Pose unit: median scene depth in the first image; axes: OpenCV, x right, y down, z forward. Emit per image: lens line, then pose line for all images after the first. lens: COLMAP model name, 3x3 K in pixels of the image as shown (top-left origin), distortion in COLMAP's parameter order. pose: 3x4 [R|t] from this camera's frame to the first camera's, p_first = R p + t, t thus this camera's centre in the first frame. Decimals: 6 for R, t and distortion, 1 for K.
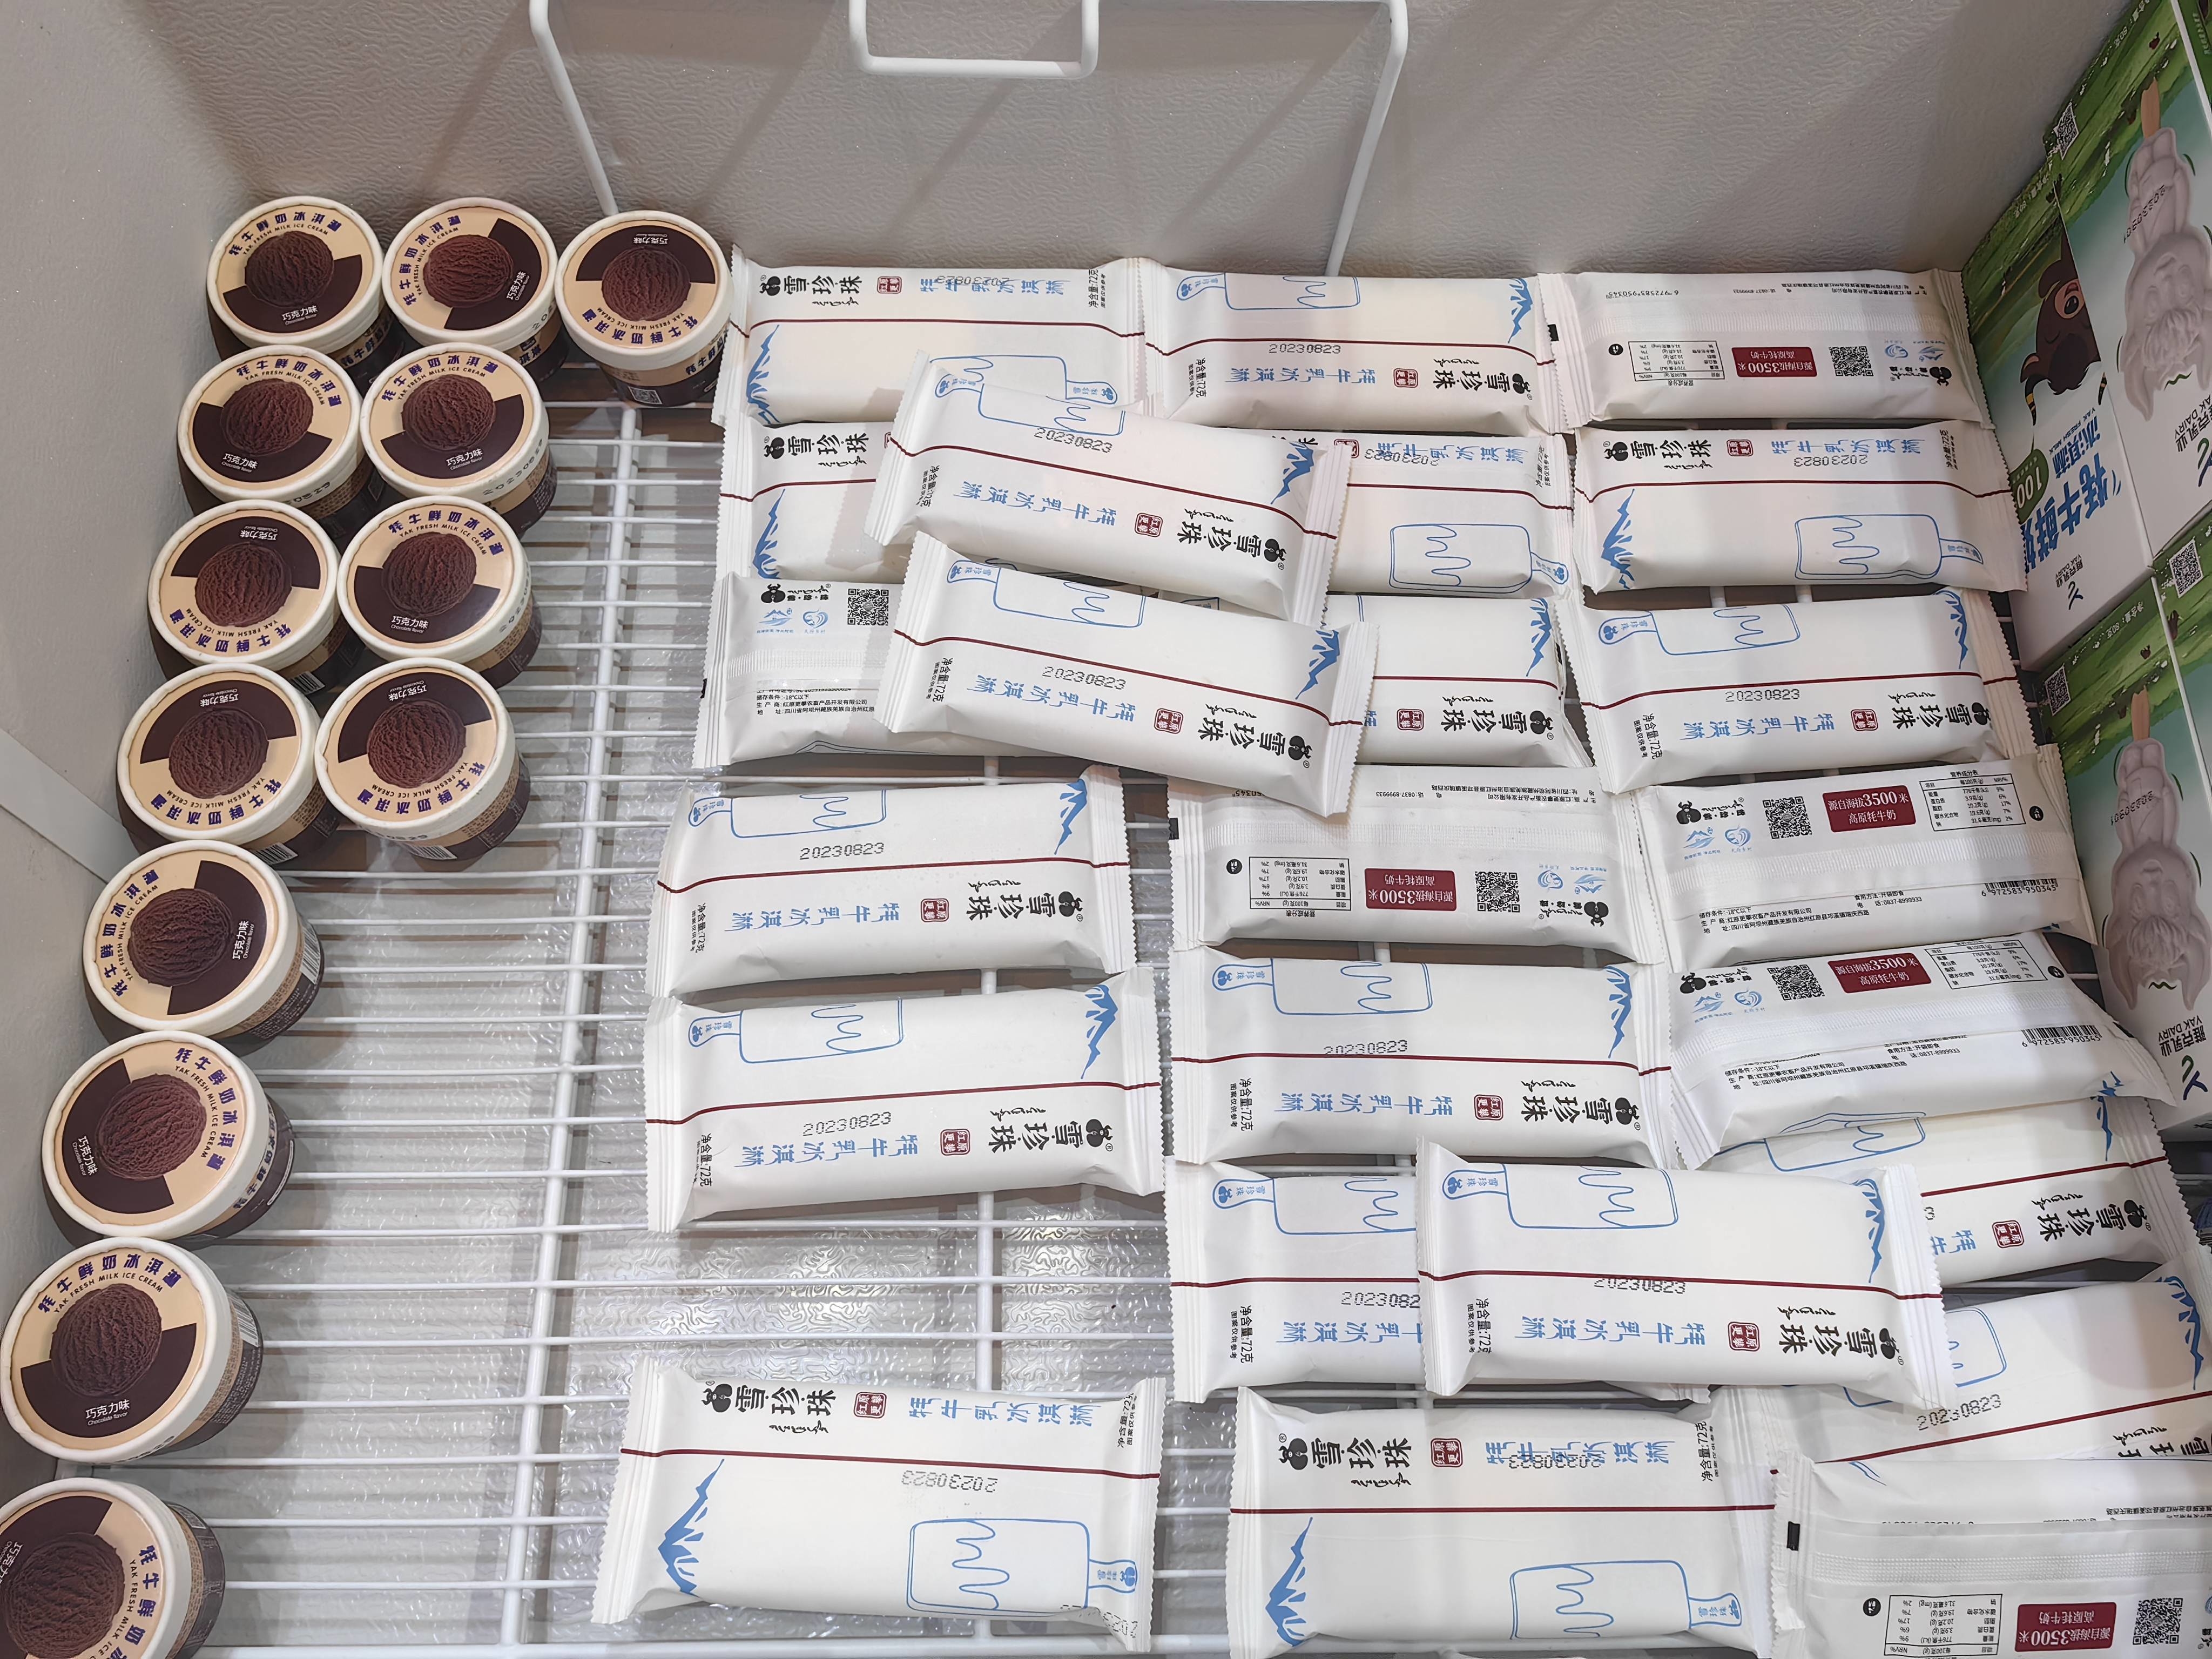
lens RADIAL K [[1798.5, 0, 1100.2], [0, 1798.5, 831.4], [0, 0, 1]] dist [0.002586, -0.013704]
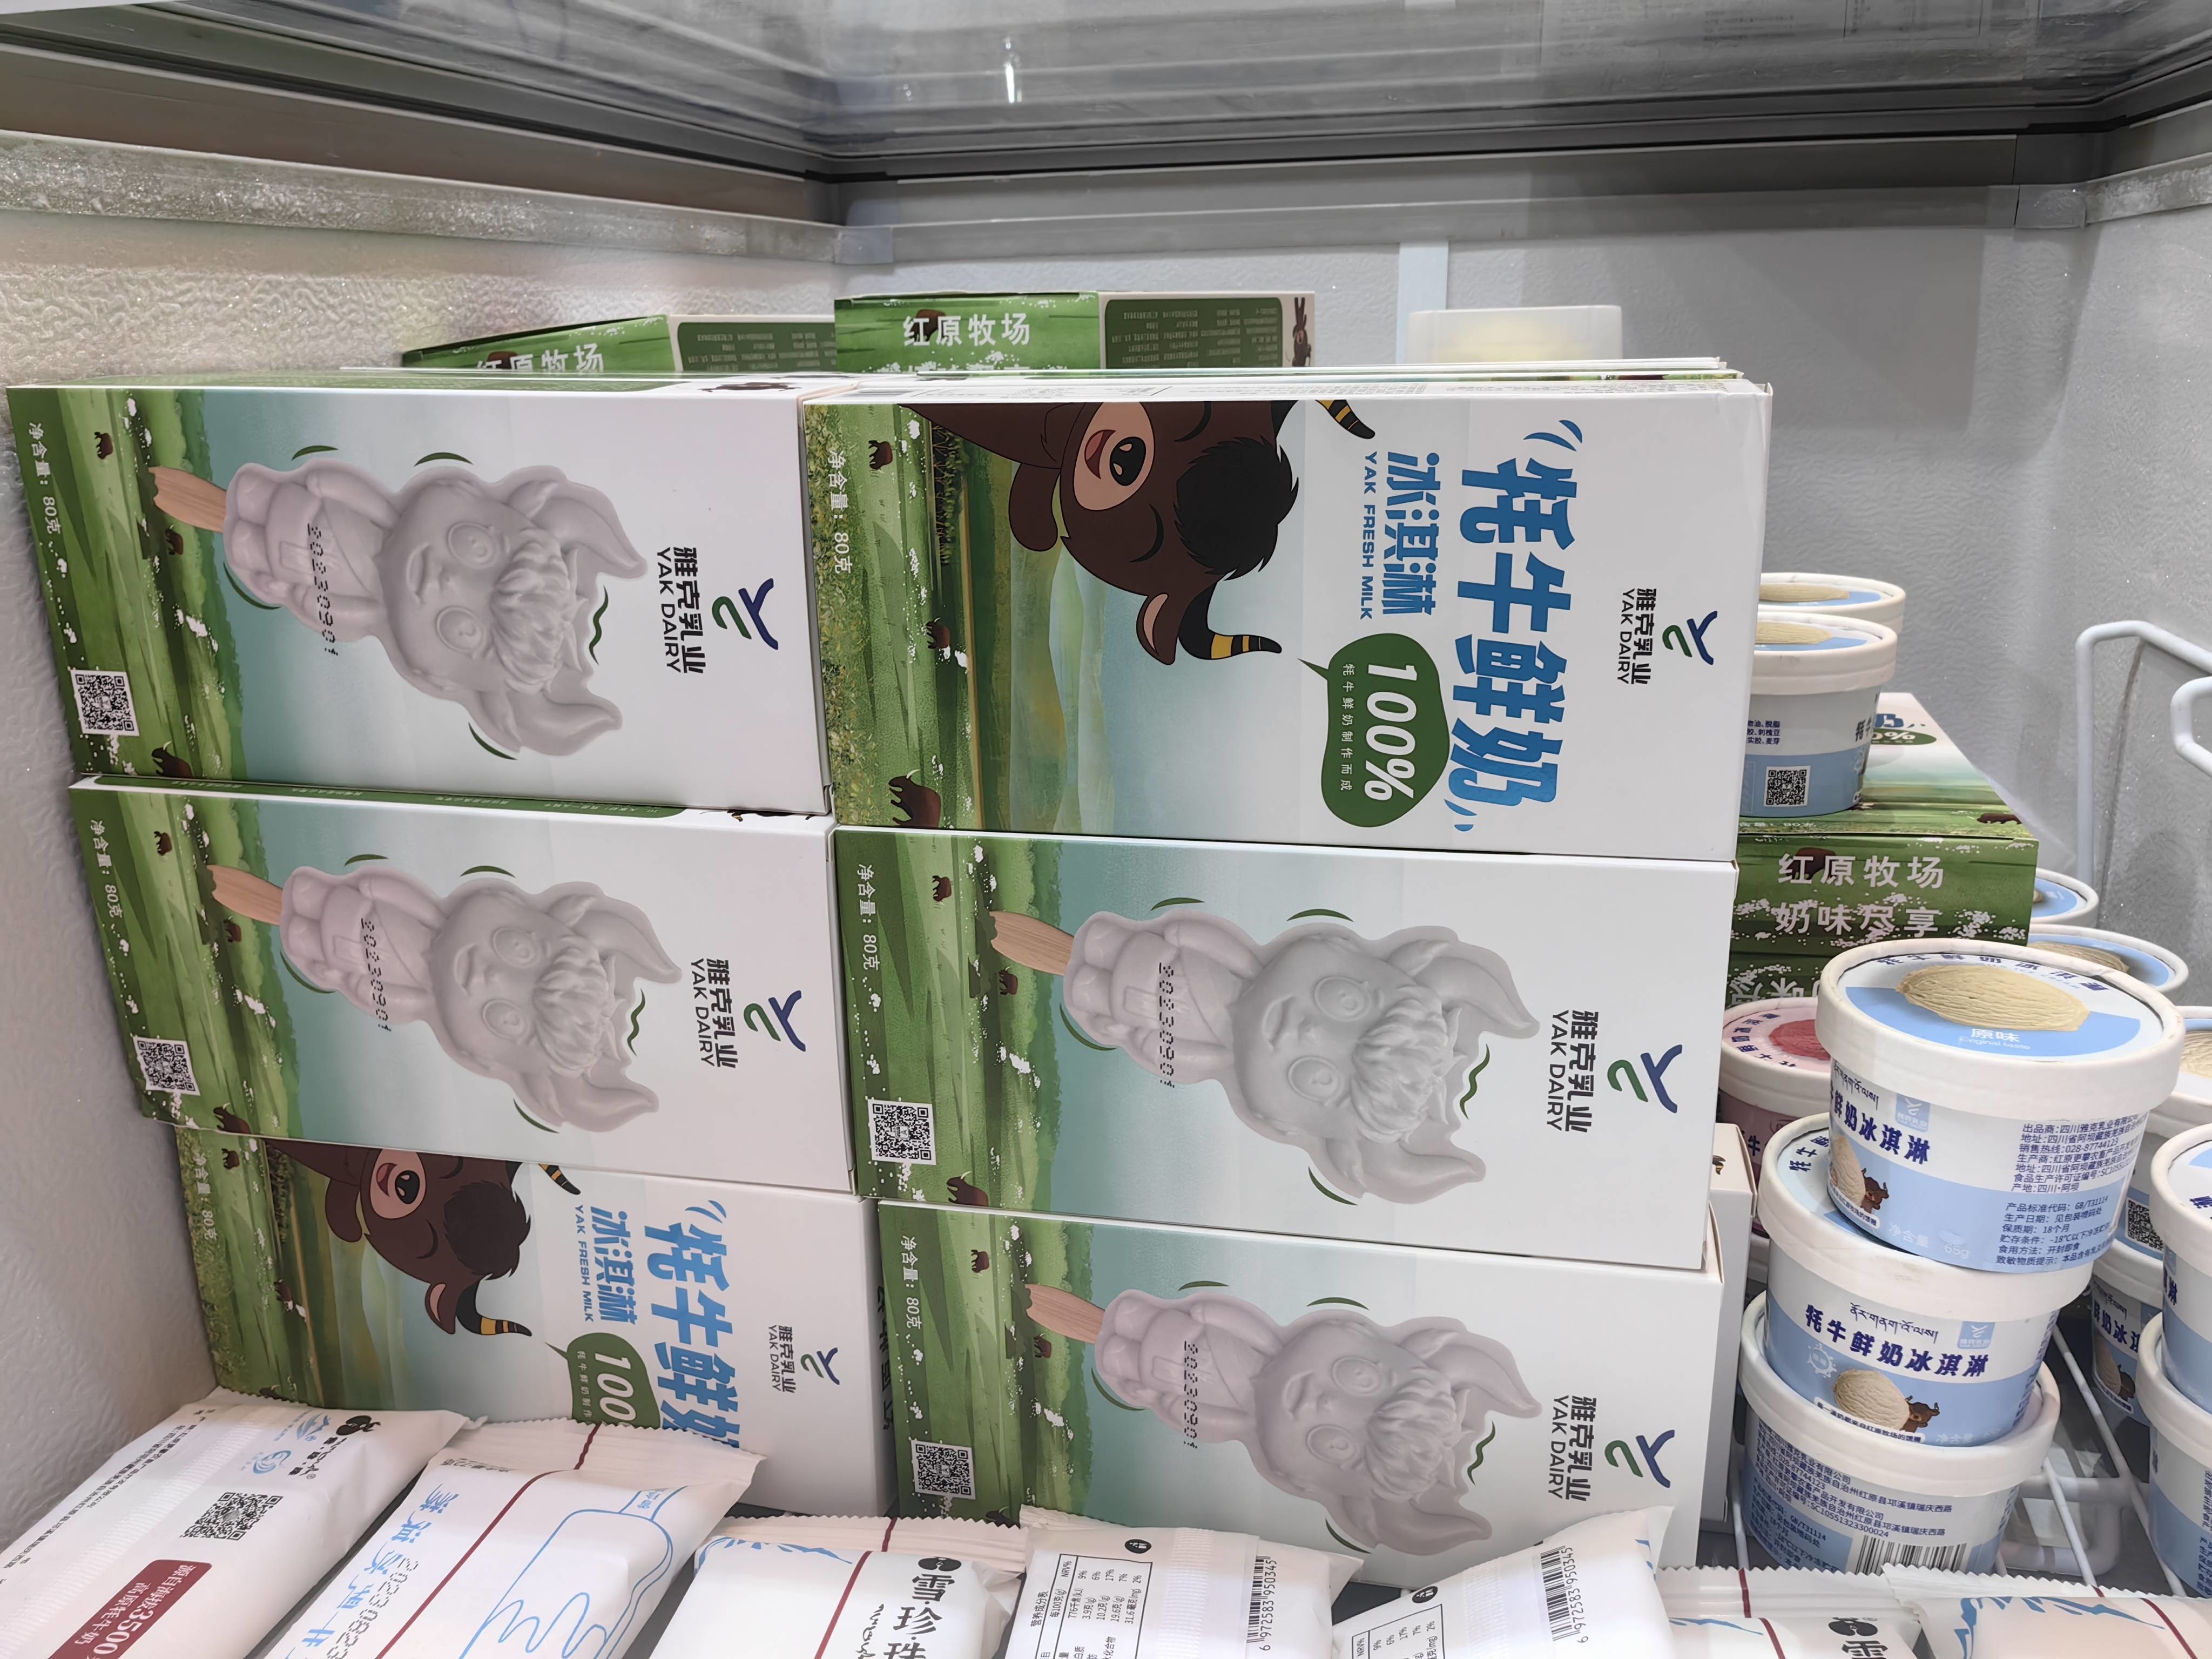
lens RADIAL K [[1798.5, 0, 1125.2], [0, 1798.5, 847.4], [0, 0, 1]] dist [0.002586, -0.013704]
pose [[0.228253, -0.316324, 0.920782, 0.051102], [0.919229, 0.381648, -0.096758, -0.043548], [-0.320808, 0.868495, 0.377886, 0.573742]]
